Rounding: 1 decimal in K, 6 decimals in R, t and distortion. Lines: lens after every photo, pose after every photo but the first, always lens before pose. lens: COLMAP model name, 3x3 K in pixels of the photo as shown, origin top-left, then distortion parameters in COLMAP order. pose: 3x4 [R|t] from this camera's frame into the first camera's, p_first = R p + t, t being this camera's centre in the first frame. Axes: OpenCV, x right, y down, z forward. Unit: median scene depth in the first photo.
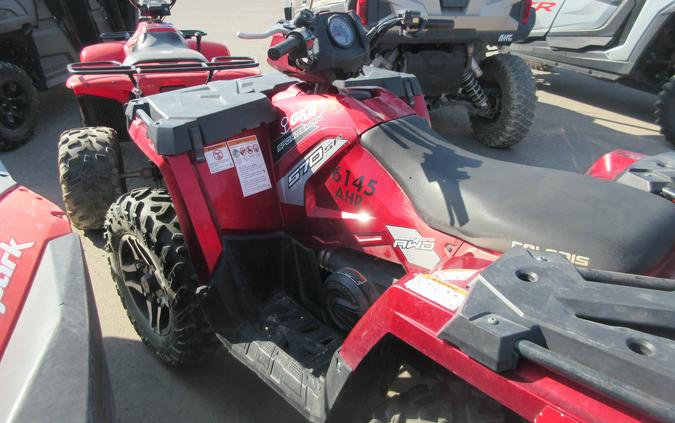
lens RADIAL K [[521.9, 0, 325.4], [0, 521.9, 150.6], [0, 0, 1]] dist [0.004675, 0.000059]
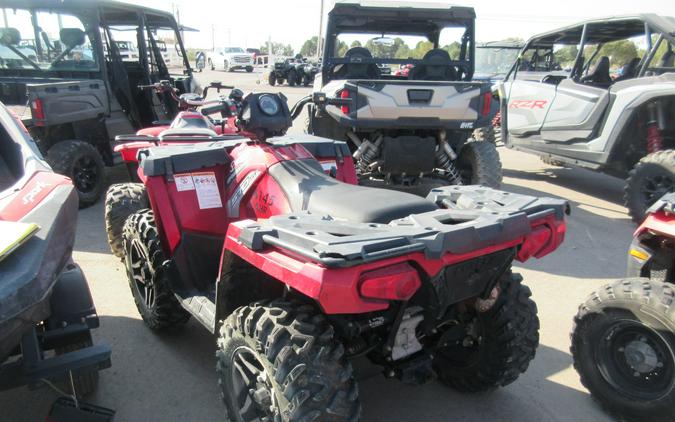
lens RADIAL K [[528.7, 0, 326.5], [0, 528.7, 212.7], [0, 0, 1]] dist [-0.003503, -0.000404]
pose [[0.989140, 0.031730, -0.143510, 0.333722], [-0.043917, 0.995617, -0.082570, 0.161075], [0.140262, 0.087975, 0.986198, -0.373121]]
